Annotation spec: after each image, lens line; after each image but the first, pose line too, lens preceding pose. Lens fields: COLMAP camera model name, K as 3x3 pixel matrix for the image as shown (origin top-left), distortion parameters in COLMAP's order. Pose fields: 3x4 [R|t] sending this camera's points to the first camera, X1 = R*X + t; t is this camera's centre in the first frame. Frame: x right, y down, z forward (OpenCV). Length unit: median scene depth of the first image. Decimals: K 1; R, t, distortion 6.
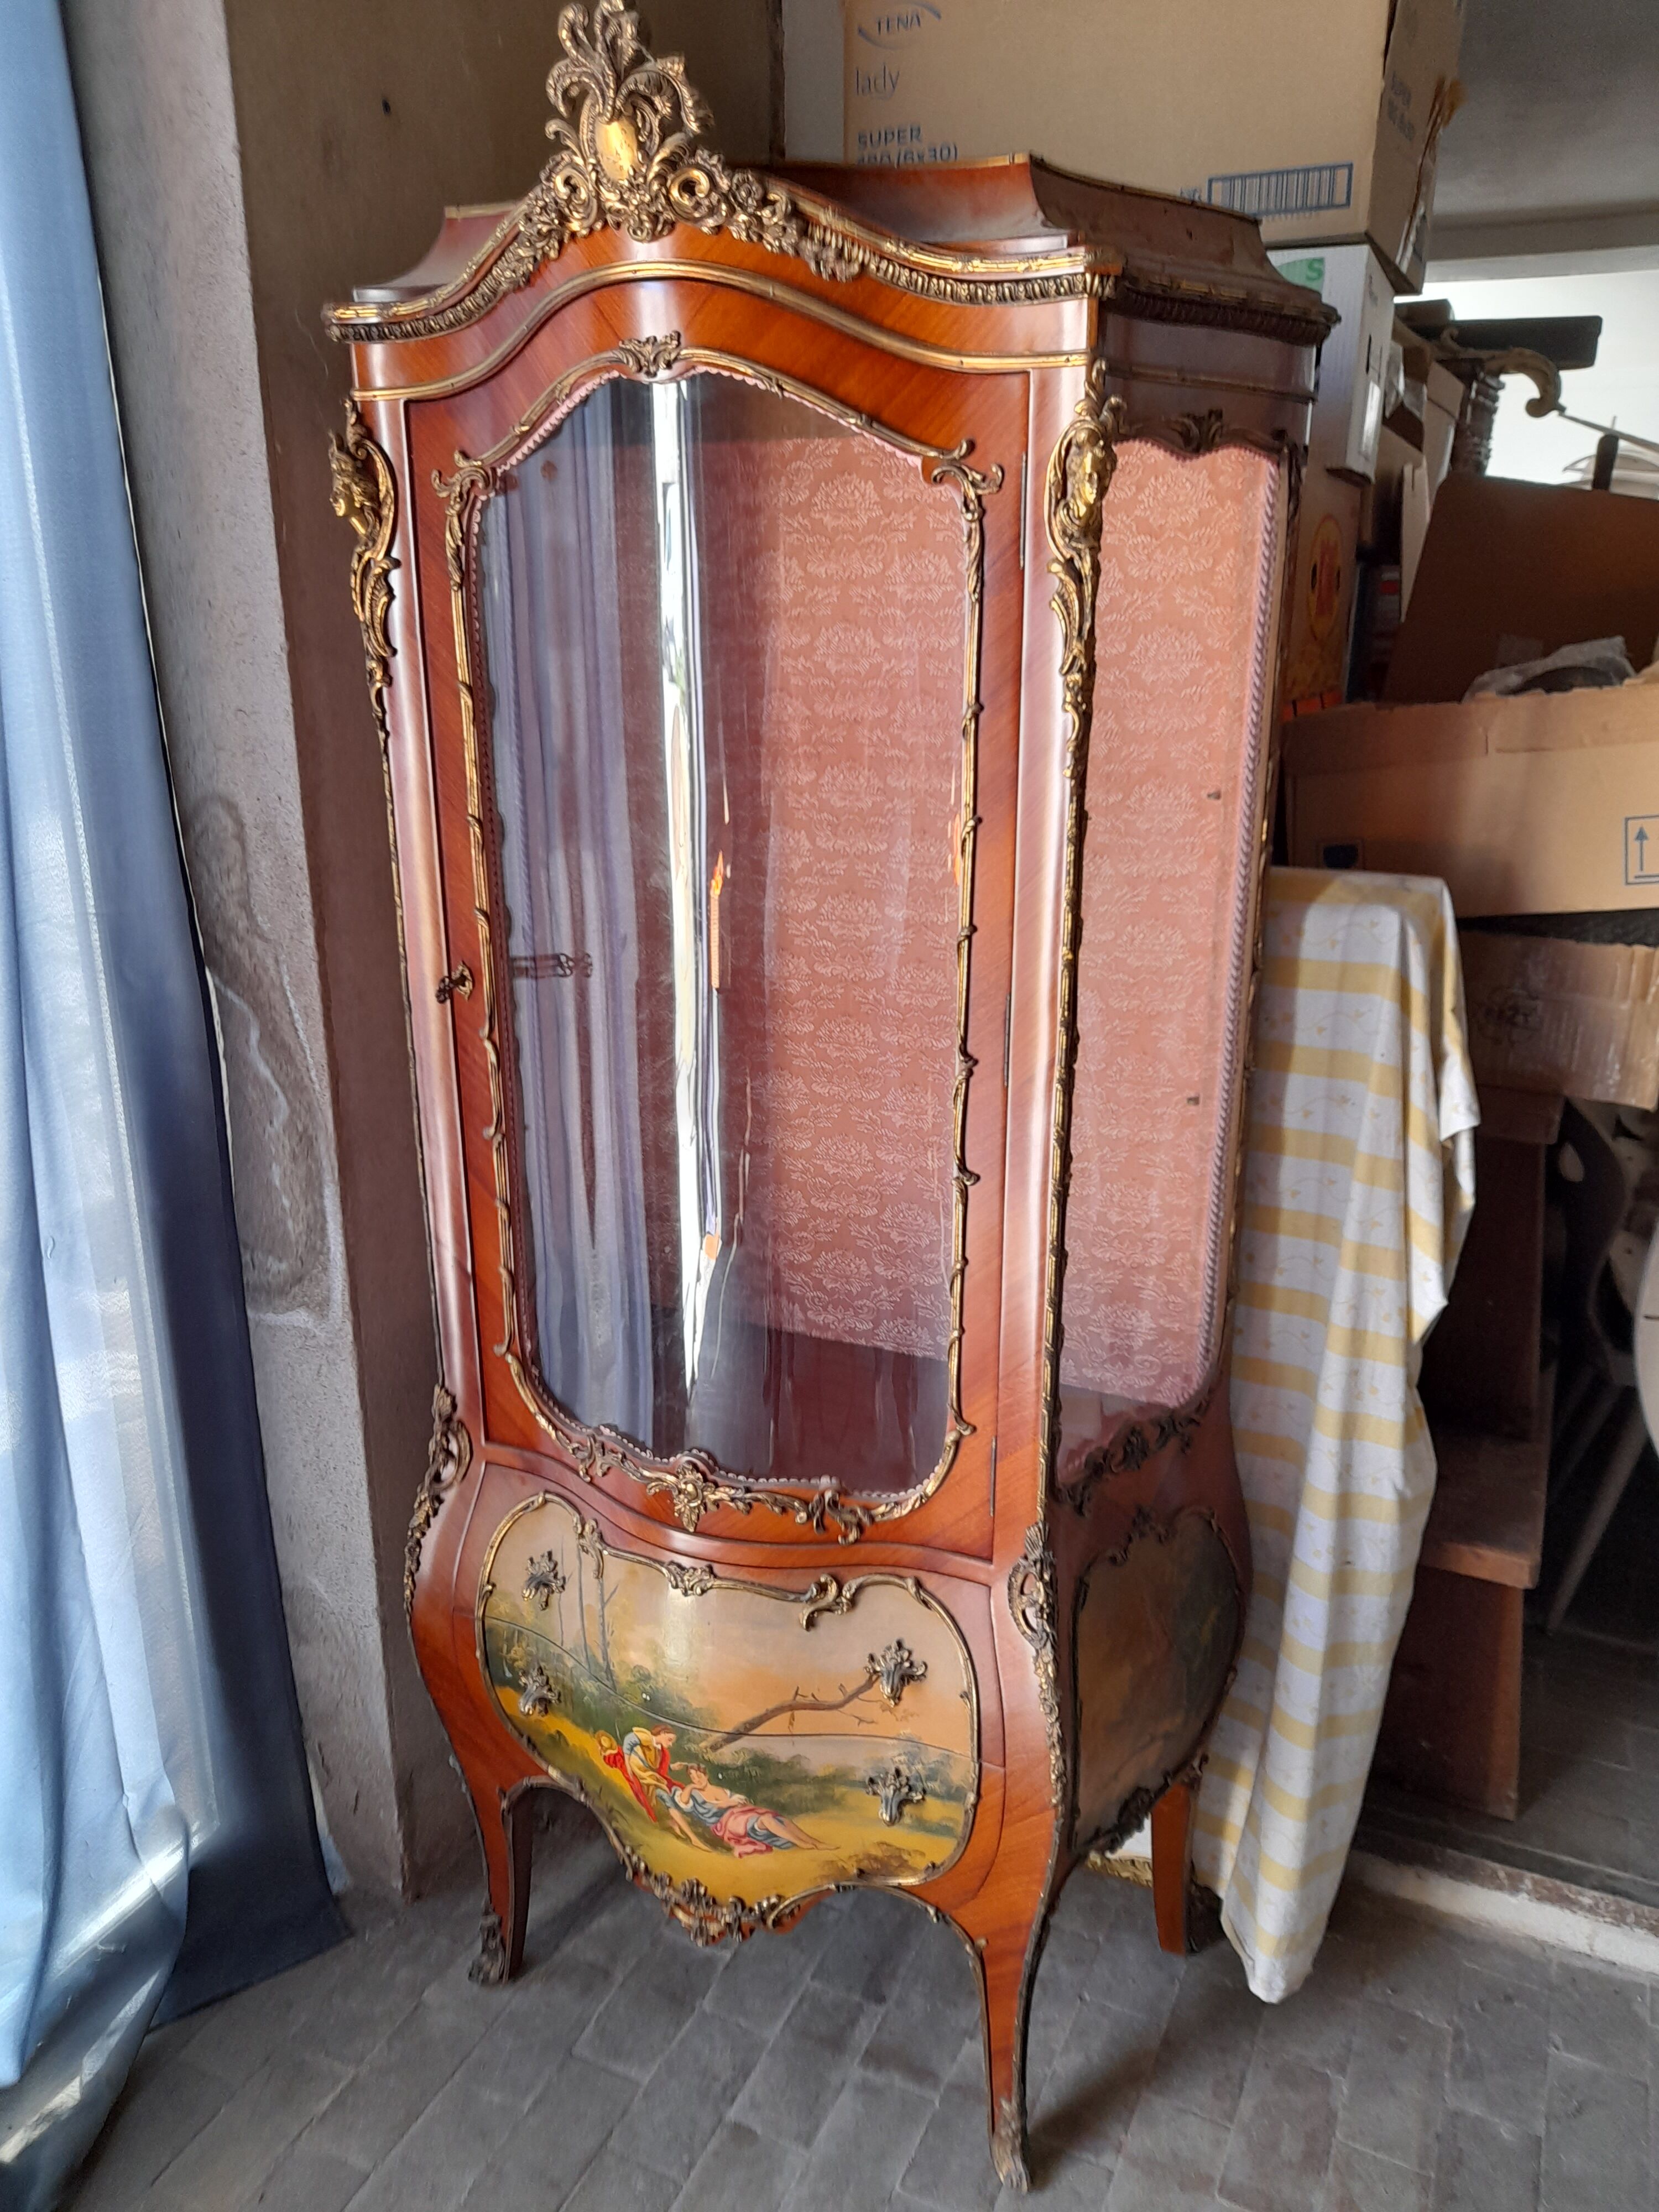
lens RADIAL K [[1652.5, 0, 787.5], [0, 1652.5, 1105.8], [0, 0, 1]] dist [0.032681, -0.040849]
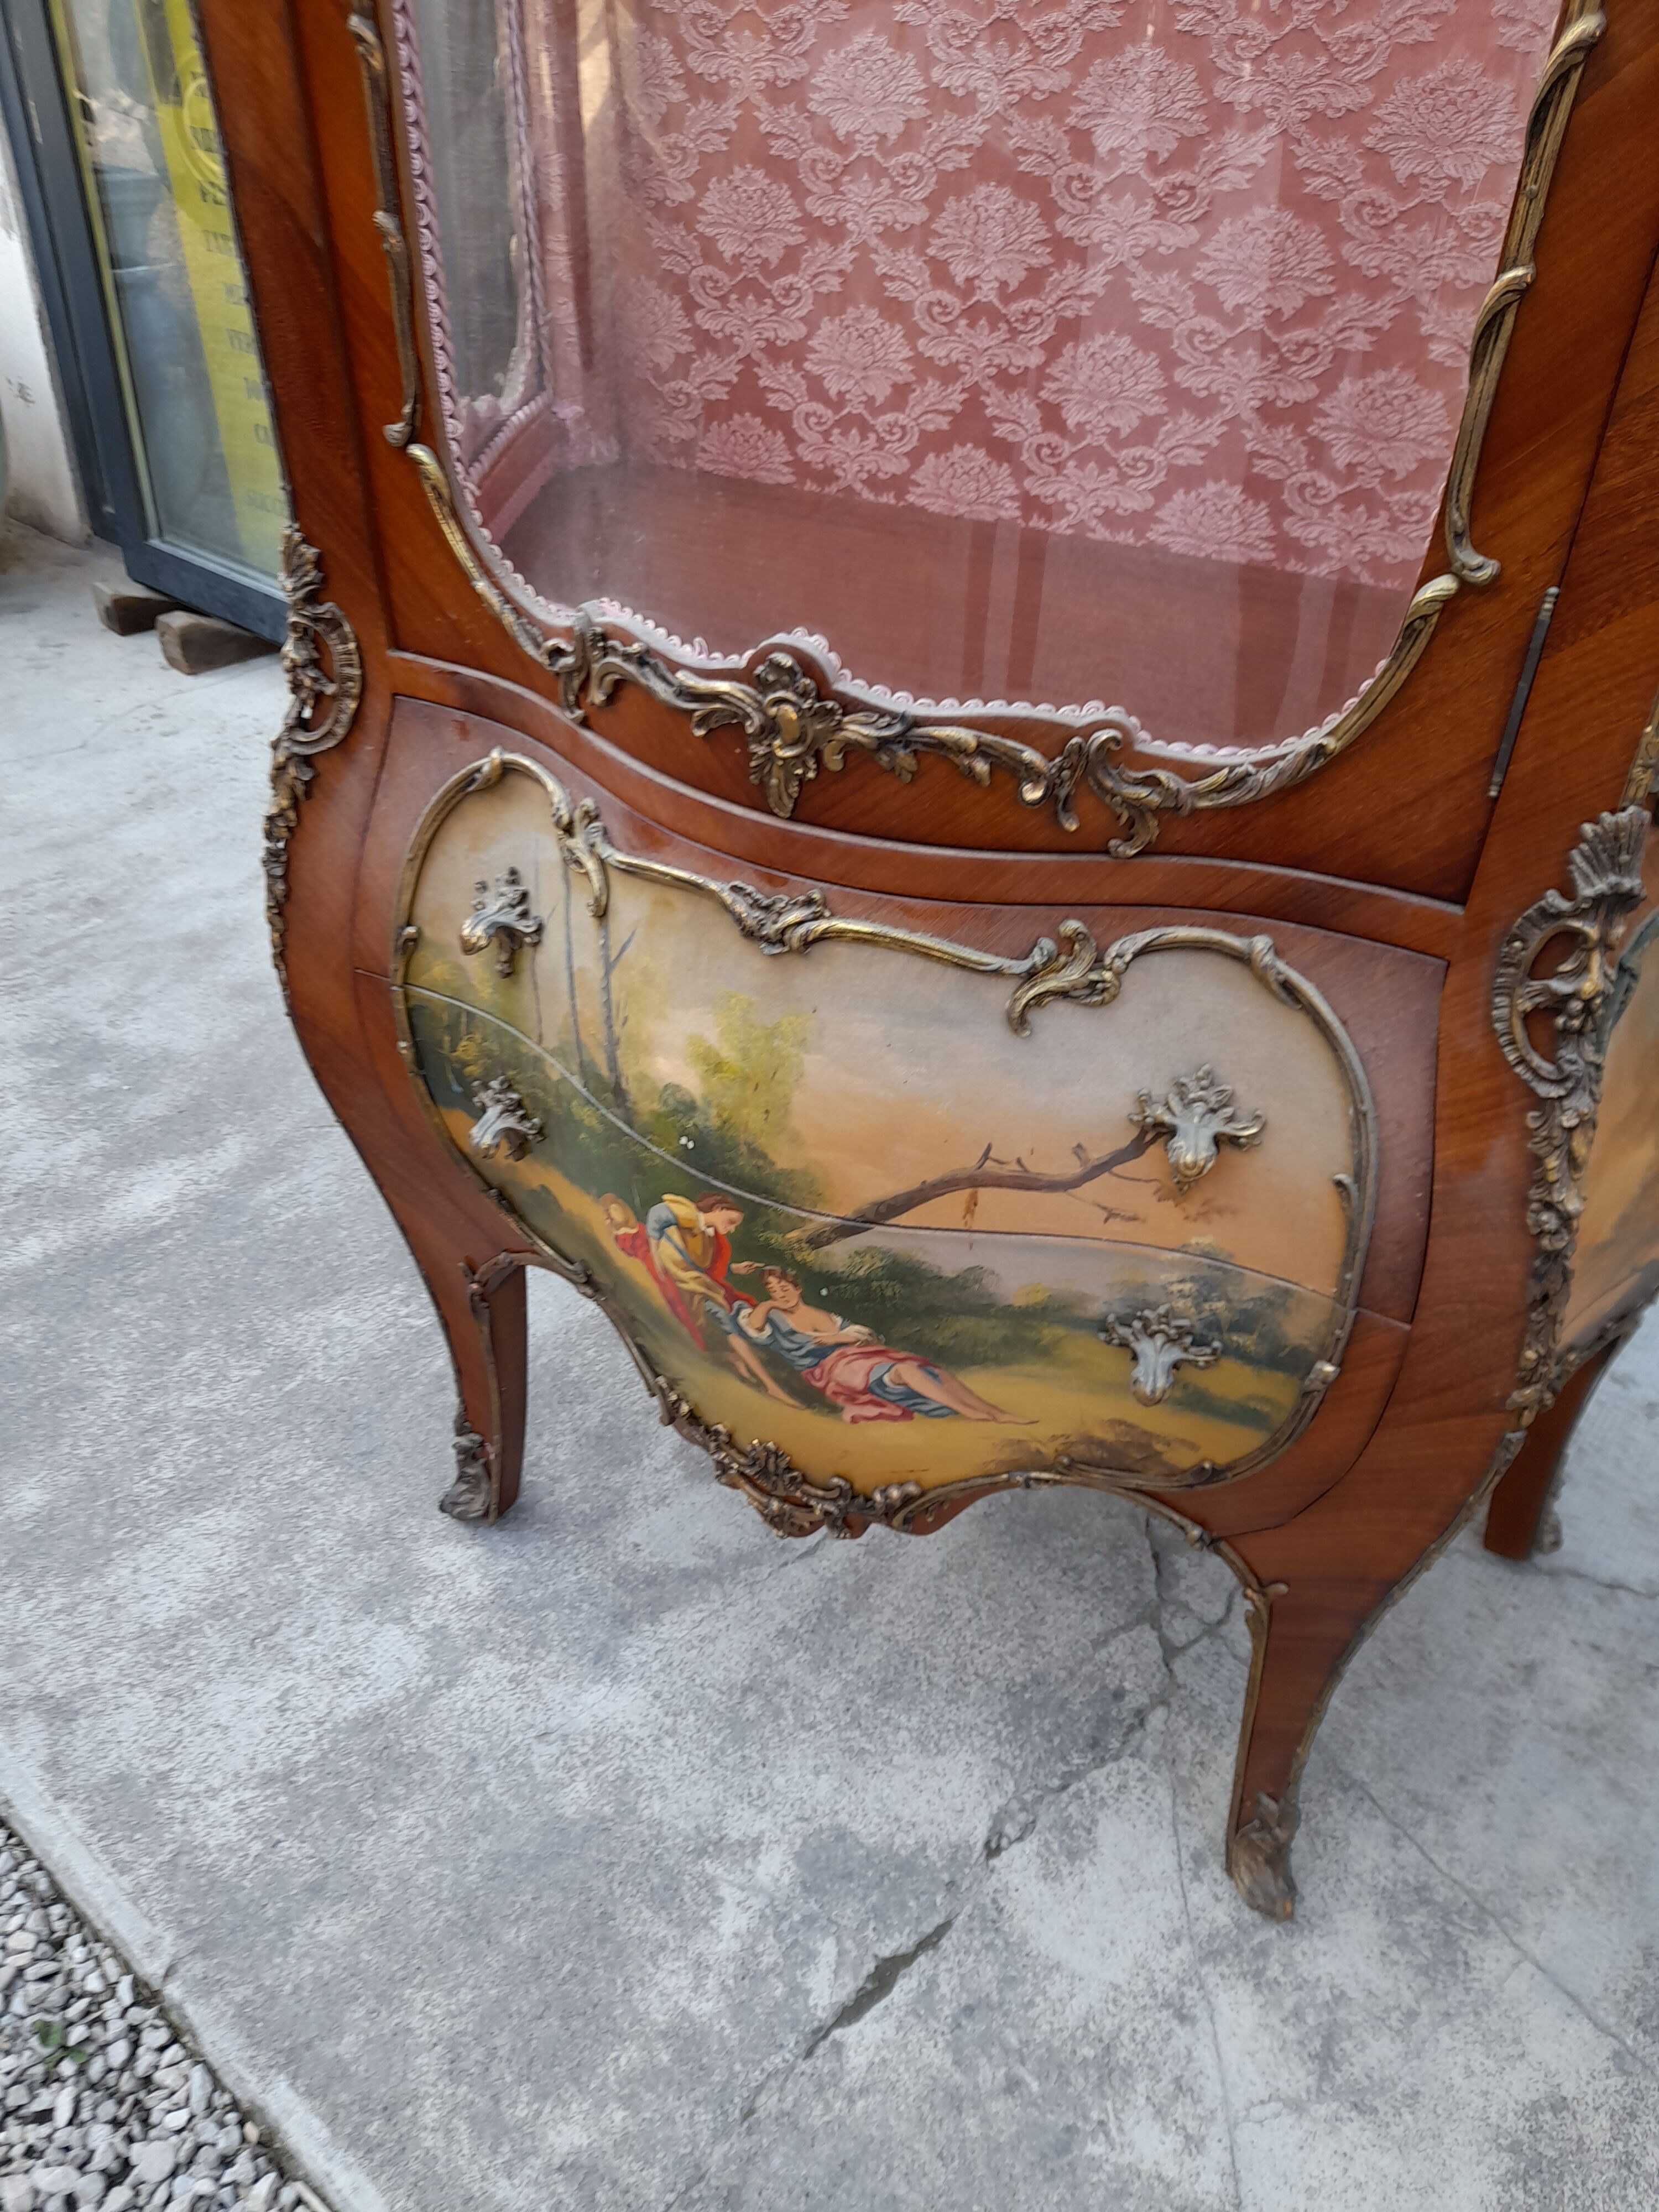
lens RADIAL K [[1637.0, 0, 790.6], [0, 1637.0, 1112.4], [0, 0, 1]] dist [0.041501, -0.049645]
pose [[0.996433, 0.060328, -0.059005, -0.023518], [-0.037936, 0.944825, 0.325371, 0.178688], [0.075378, -0.321972, 0.943744, 0.518675]]
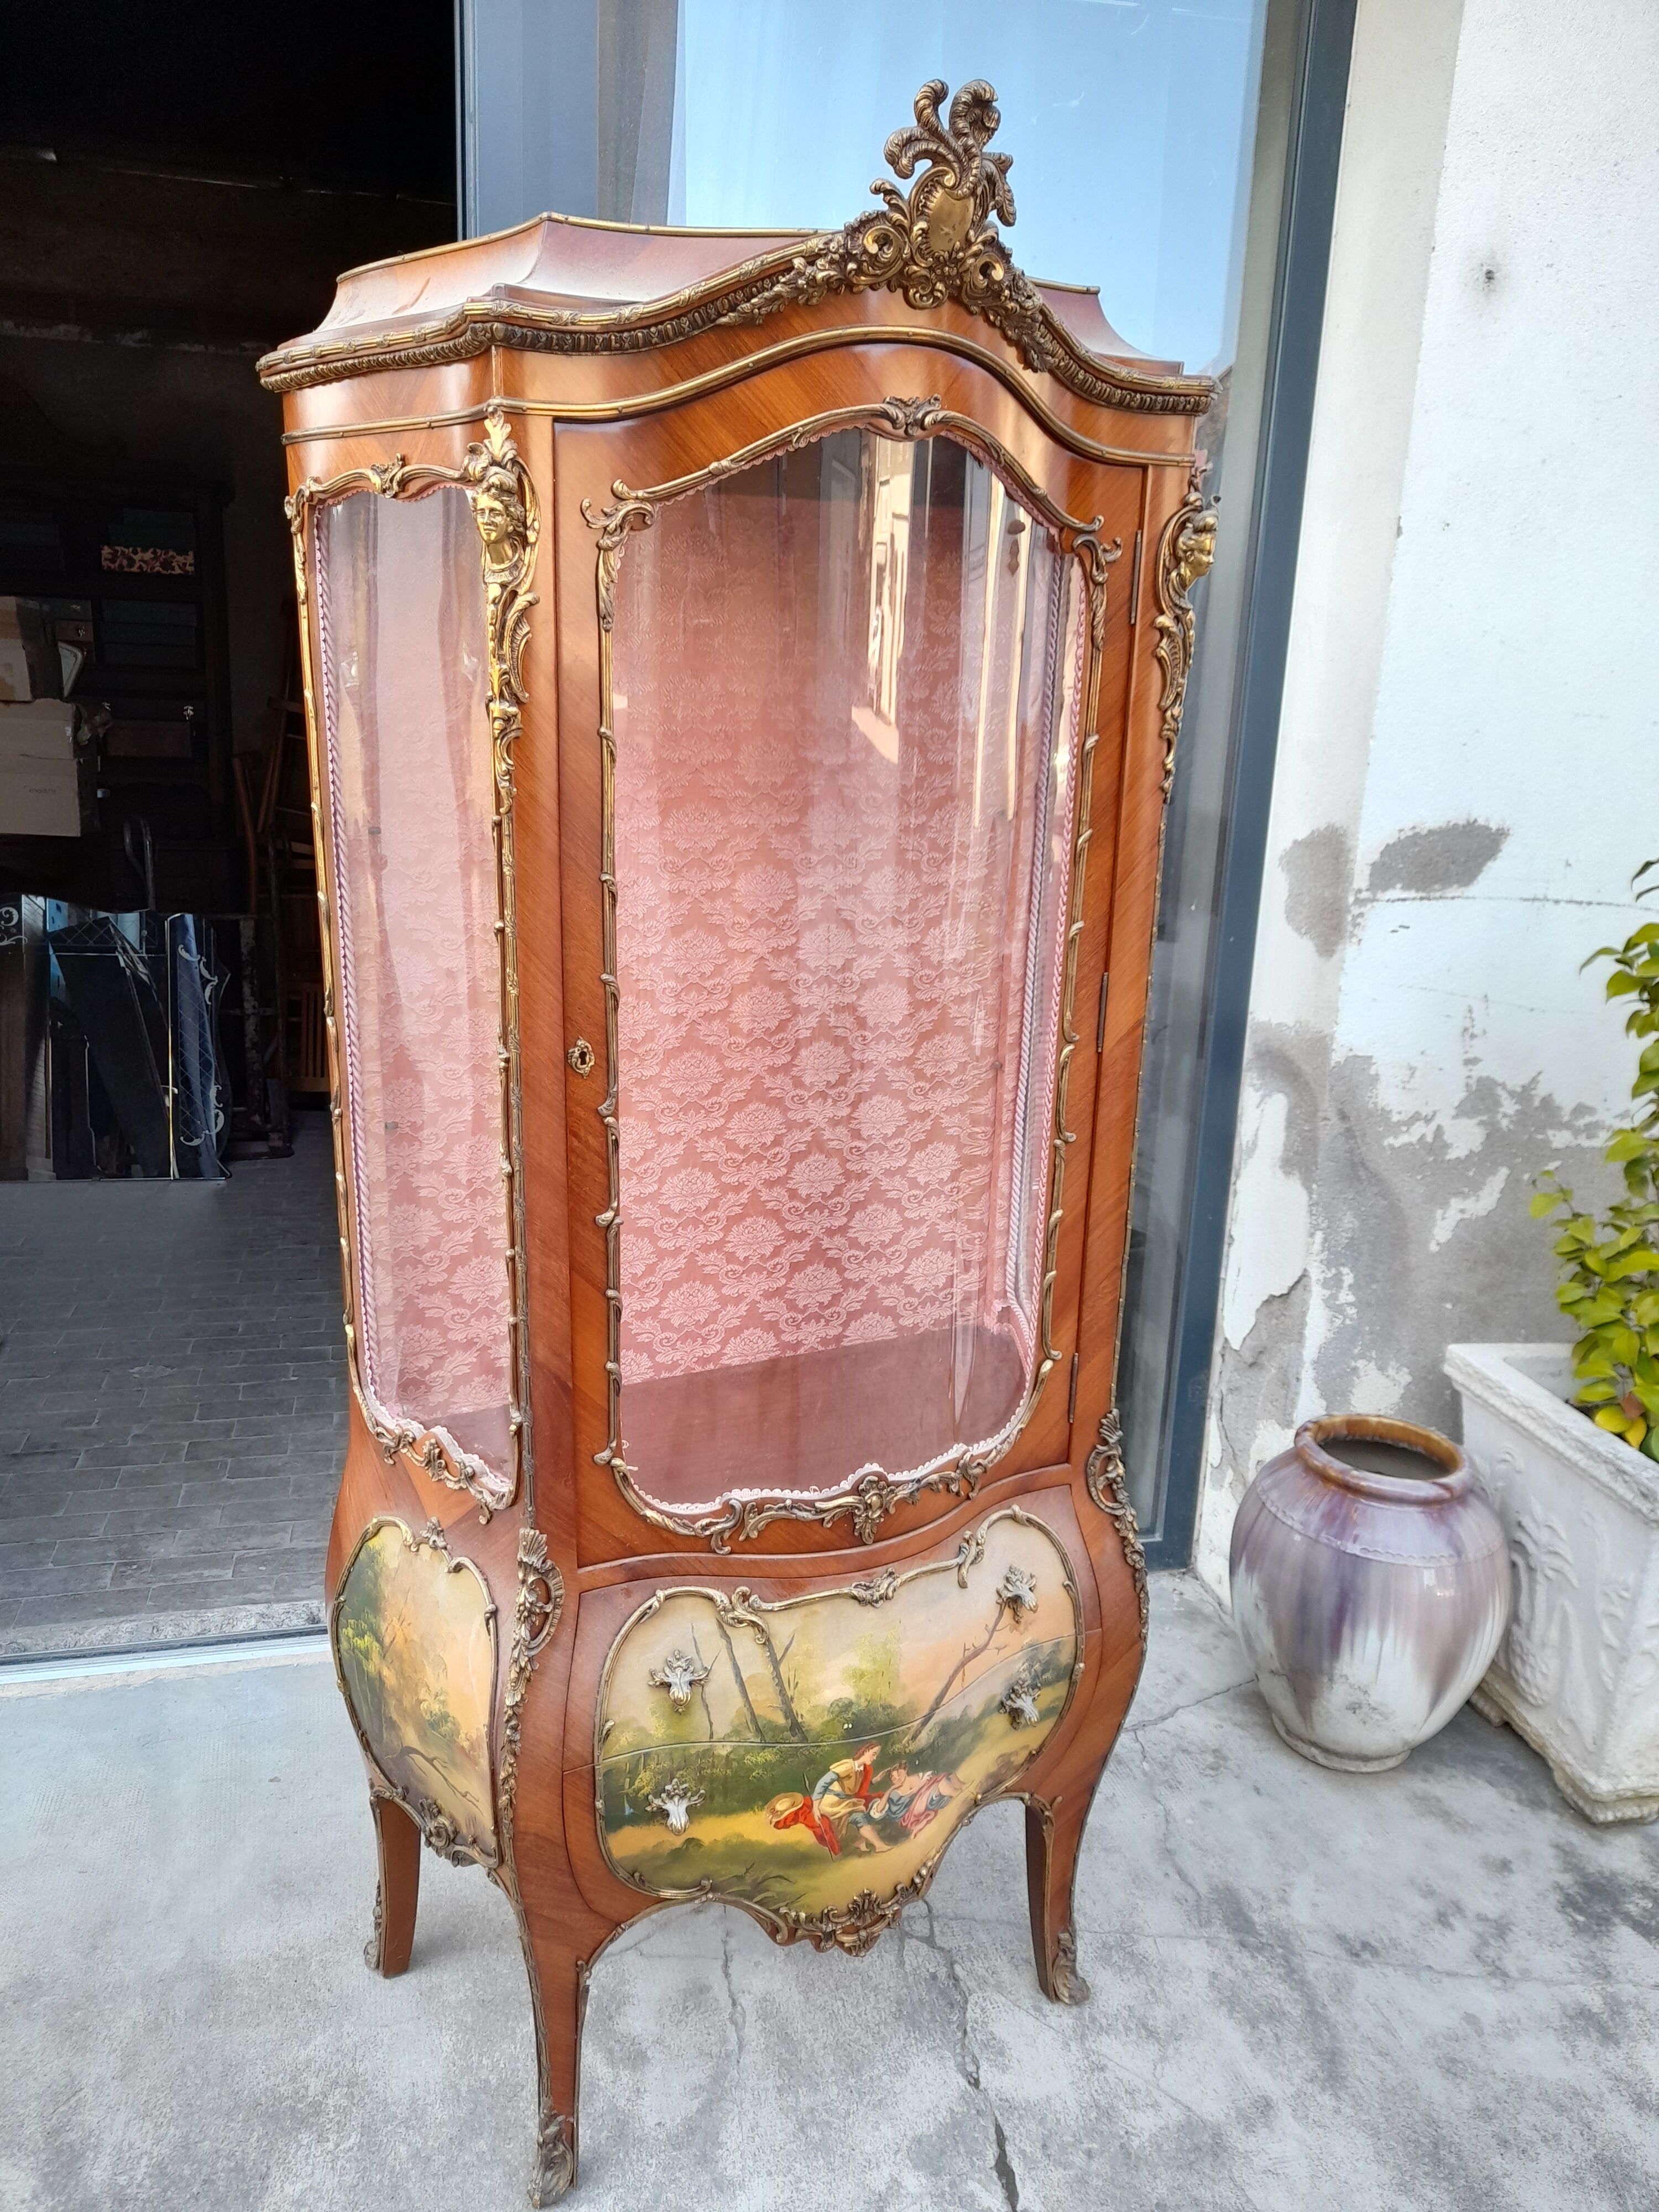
lens RADIAL K [[1635.5, 0, 817.8], [0, 1635.5, 1119.6], [0, 0, 1]] dist [0.050119, -0.045875]
pose [[0.655405, -0.189528, 0.731112, -0.749807], [0.208791, 0.975746, 0.065774, -0.072983], [-0.725845, 0.109540, 0.679080, 0.287228]]
